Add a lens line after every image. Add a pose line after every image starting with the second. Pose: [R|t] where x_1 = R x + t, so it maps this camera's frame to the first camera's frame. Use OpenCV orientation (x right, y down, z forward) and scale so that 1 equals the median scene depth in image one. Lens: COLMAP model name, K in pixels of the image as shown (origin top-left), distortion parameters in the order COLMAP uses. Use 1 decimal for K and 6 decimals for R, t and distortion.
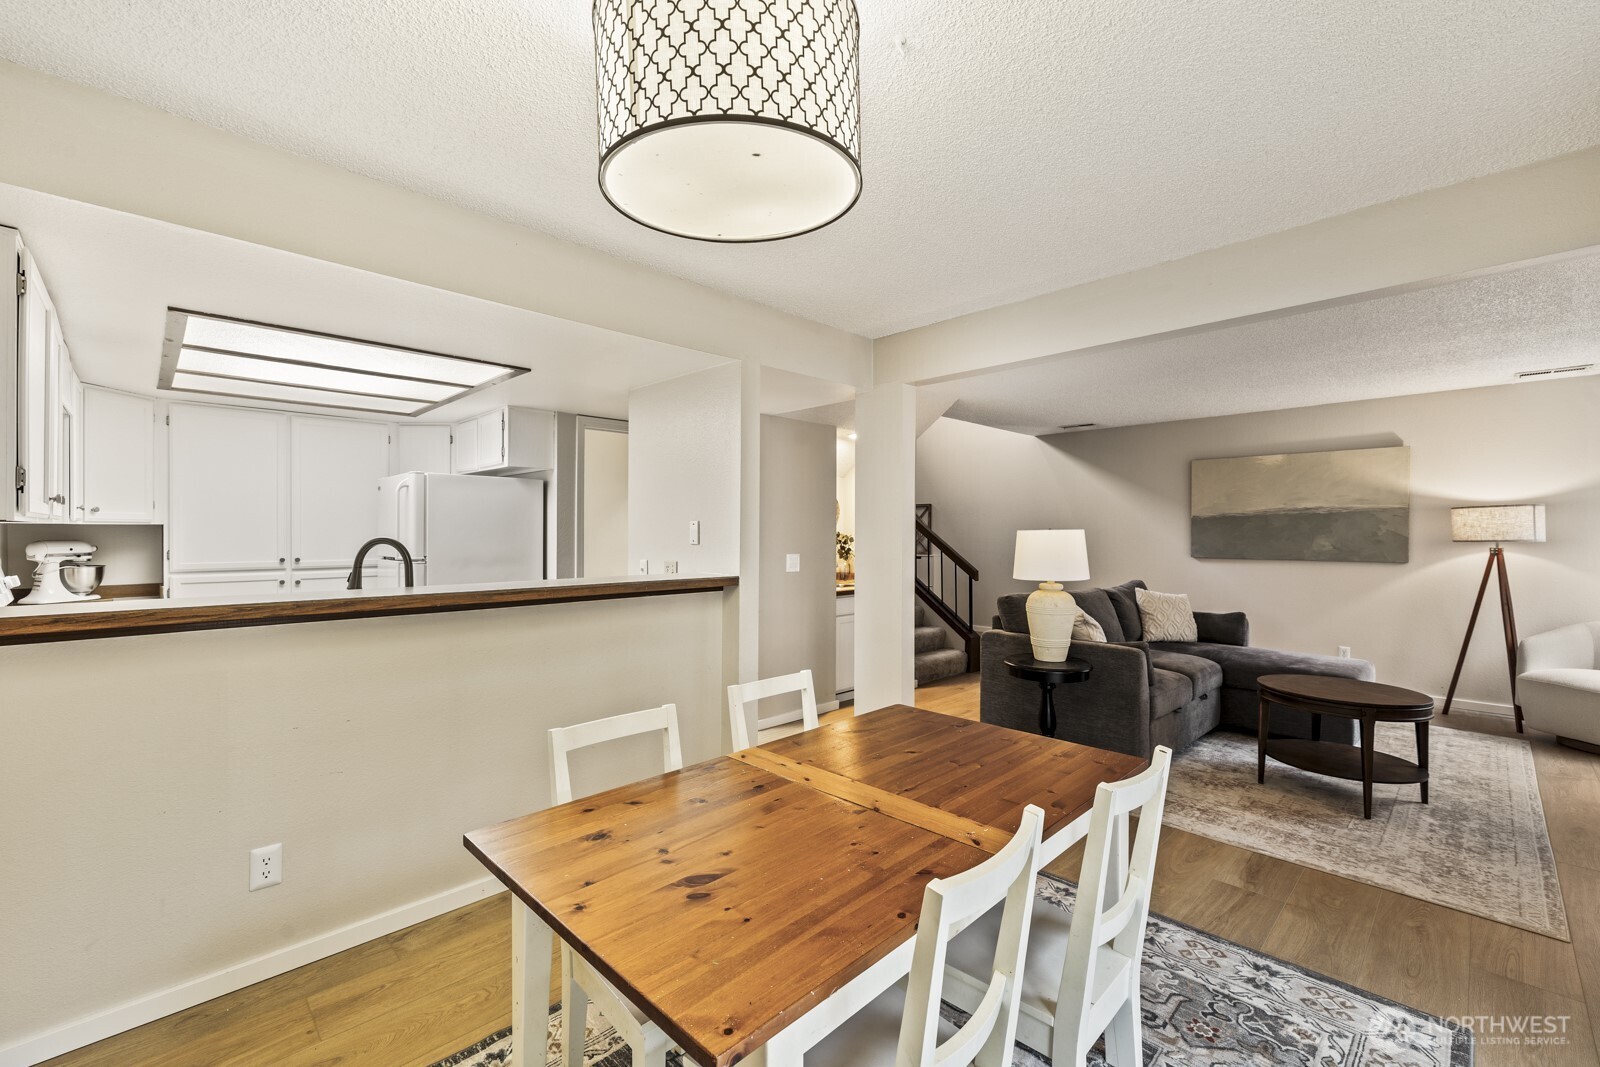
lens RADIAL K [[674.2, 0, 798.4], [0, 674.2, 531.5], [0, 0, 1]] dist [-0.001782, 0.000139]
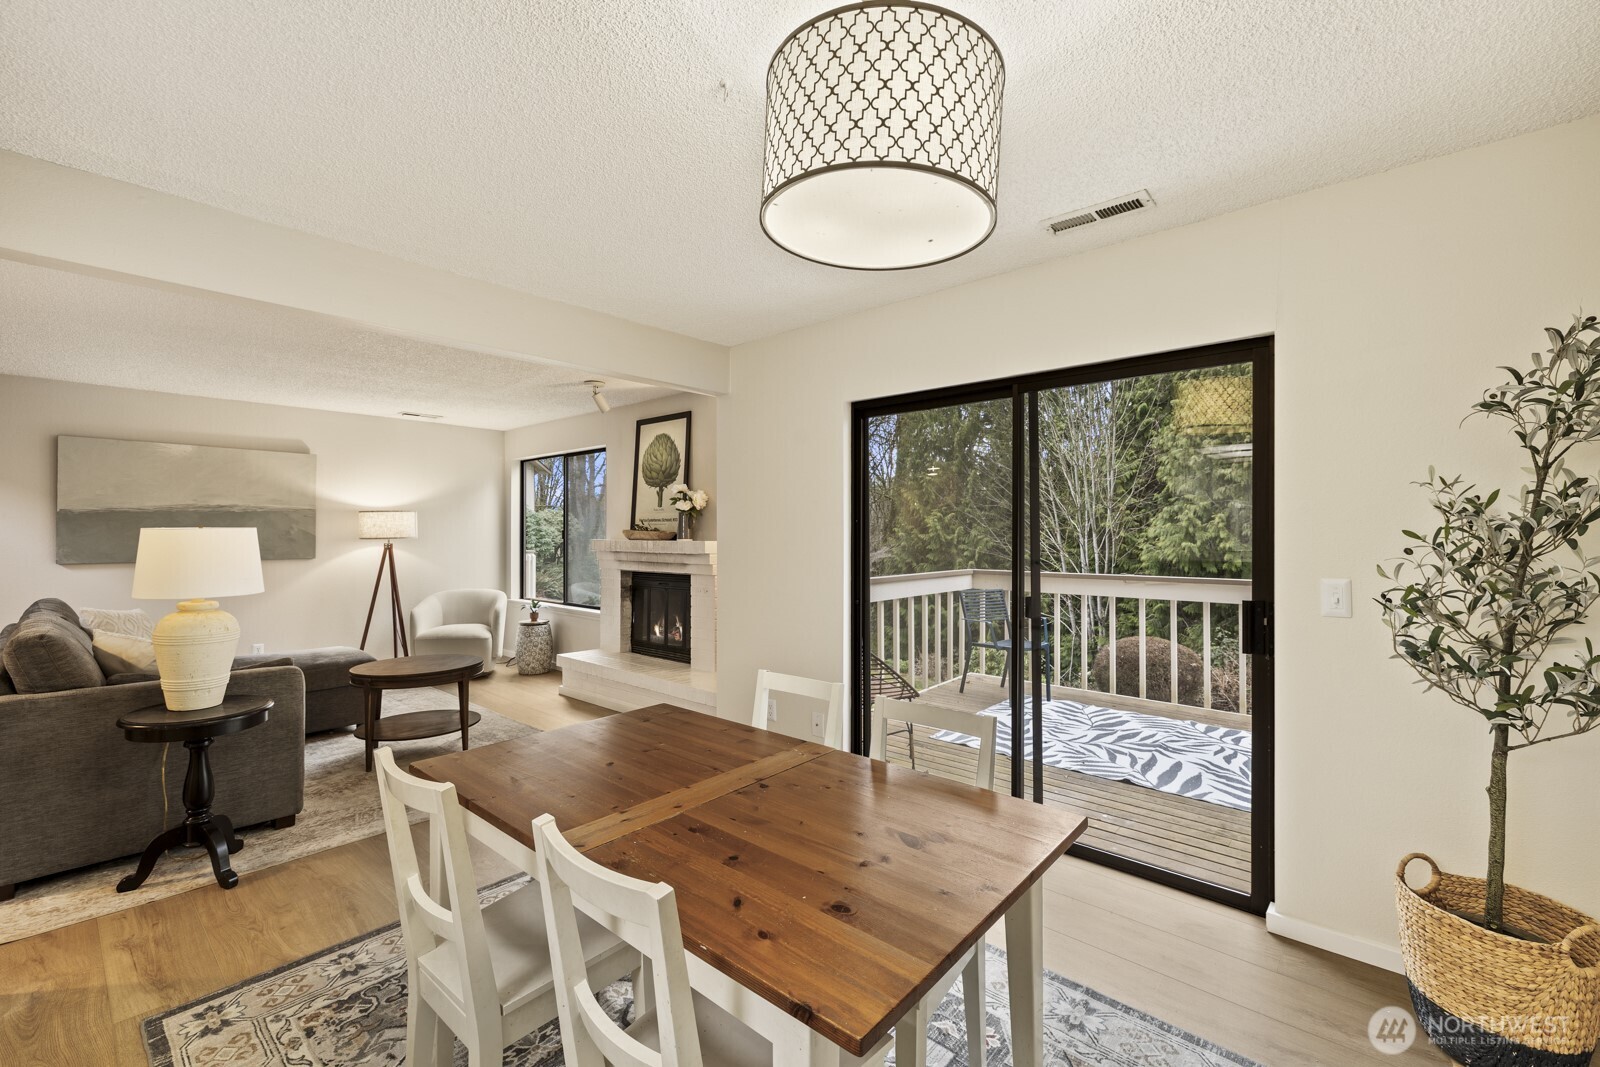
lens RADIAL K [[674.2, 0, 798.4], [0, 674.2, 531.5], [0, 0, 1]] dist [-0.001782, 0.000139]
pose [[-0.070837, -0.000595, 0.997488, -0.298378], [-0.001695, 0.999998, 0.000476, -0.000108], [-0.997486, -0.001657, -0.070838, 0.301265]]
